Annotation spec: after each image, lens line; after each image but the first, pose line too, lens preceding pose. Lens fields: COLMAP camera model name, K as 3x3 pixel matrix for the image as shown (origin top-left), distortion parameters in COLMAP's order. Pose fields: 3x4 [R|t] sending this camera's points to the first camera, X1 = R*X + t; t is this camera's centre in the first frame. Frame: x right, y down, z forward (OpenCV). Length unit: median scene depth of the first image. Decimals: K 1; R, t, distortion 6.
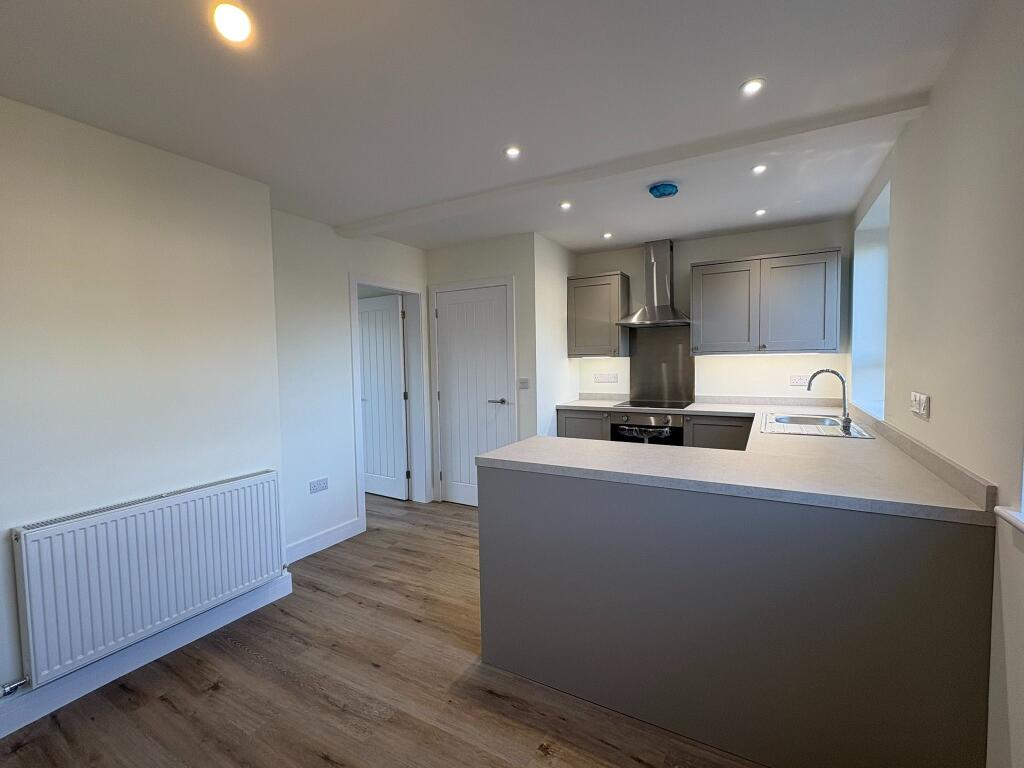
lens RADIAL K [[451.1, 0, 511.7], [0, 451.1, 383.3], [0, 0, 1]] dist [-0.004358, -0.000169]
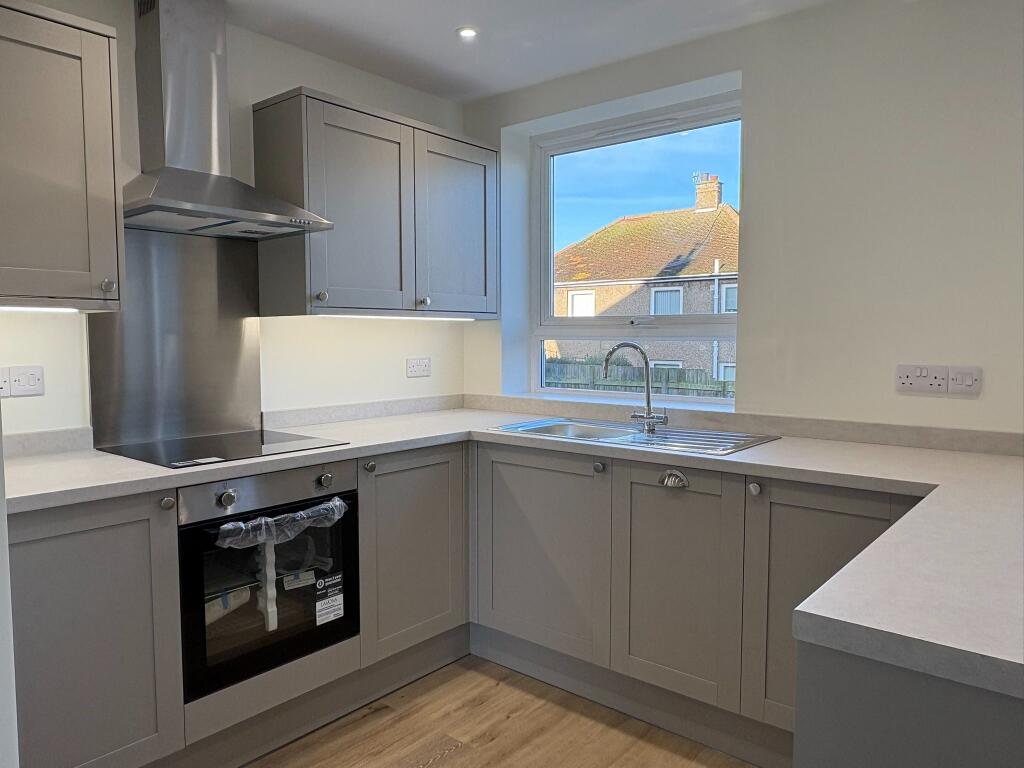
lens RADIAL K [[722.2, 0, 507.4], [0, 722.2, 385.9], [0, 0, 1]] dist [-0.009508, 0.004480]
pose [[0.190211, -0.051352, 0.980399, -0.299273], [0.049413, 0.997866, 0.042681, -0.021716], [-0.980499, 0.040326, 0.192343, 0.974491]]
